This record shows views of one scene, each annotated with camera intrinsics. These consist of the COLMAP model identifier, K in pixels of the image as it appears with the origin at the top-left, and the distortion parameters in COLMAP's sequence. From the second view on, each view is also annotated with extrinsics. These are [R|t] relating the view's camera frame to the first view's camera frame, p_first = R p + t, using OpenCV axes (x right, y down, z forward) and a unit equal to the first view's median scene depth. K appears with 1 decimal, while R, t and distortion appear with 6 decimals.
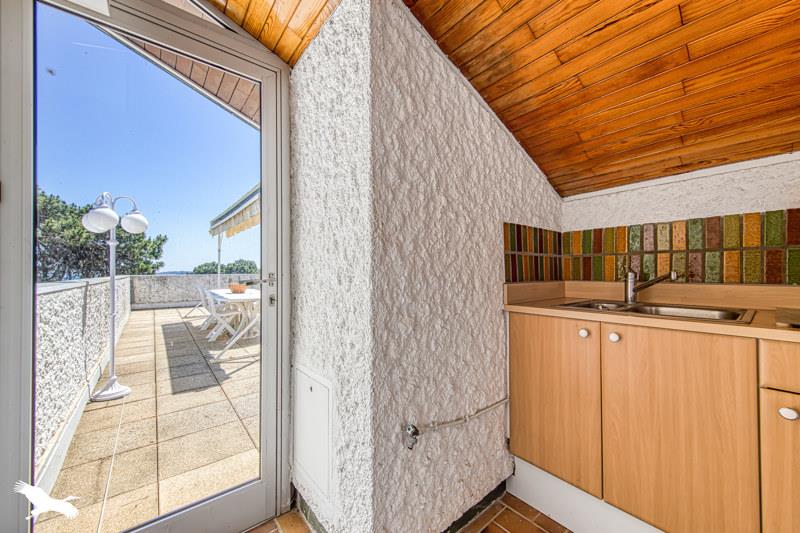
lens RADIAL K [[303.9, 0, 407.2], [0, 303.9, 268.0], [0, 0, 1]] dist [0.003422, 0.000164]
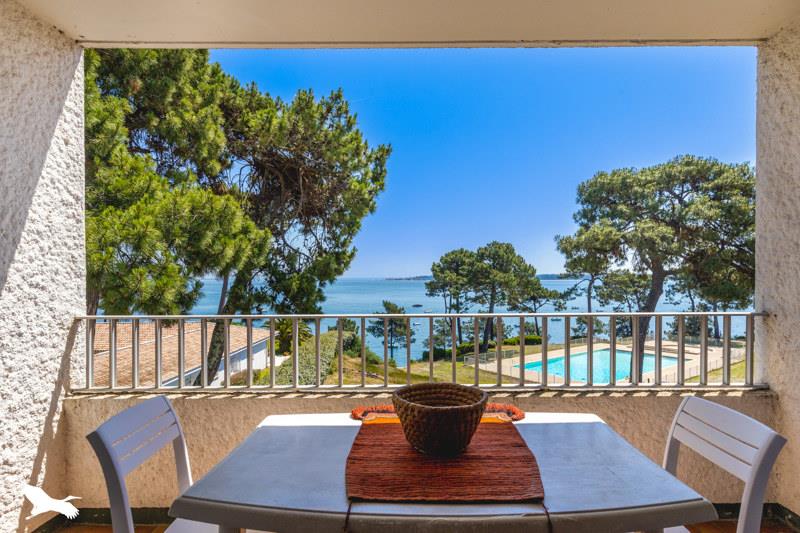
lens RADIAL K [[417.3, 0, 408.7], [0, 417.3, 284.4], [0, 0, 1]] dist [0.005225, 0.000546]
pose [[0.768567, 0.008823, -0.639709, -0.260966], [0.010325, 0.999604, 0.026191, 0.148641], [0.639686, -0.026735, 0.768171, 0.415733]]
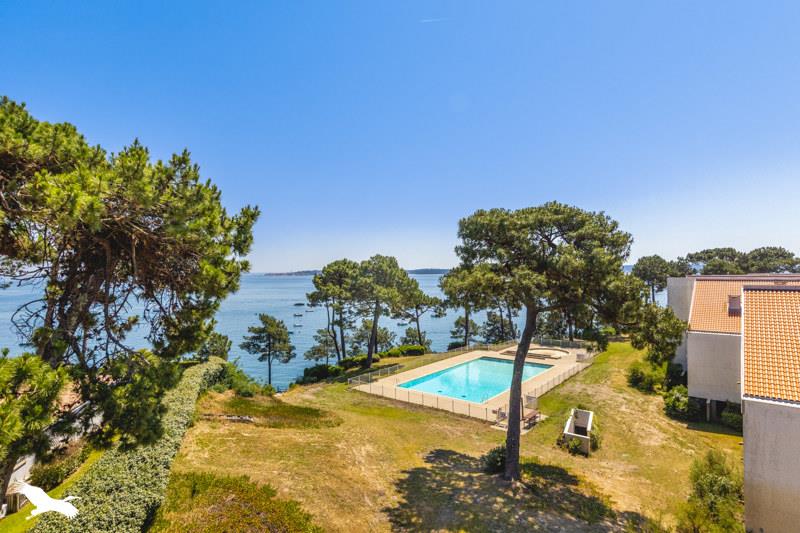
lens RADIAL K [[417.3, 0, 404.8], [0, 417.3, 270.0], [0, 0, 1]] dist [0.005225, 0.000546]
pose [[0.910491, -0.004757, -0.413502, -0.315190], [0.009975, 0.999896, 0.010462, -0.010286], [0.413409, -0.013650, 0.910443, 0.508525]]
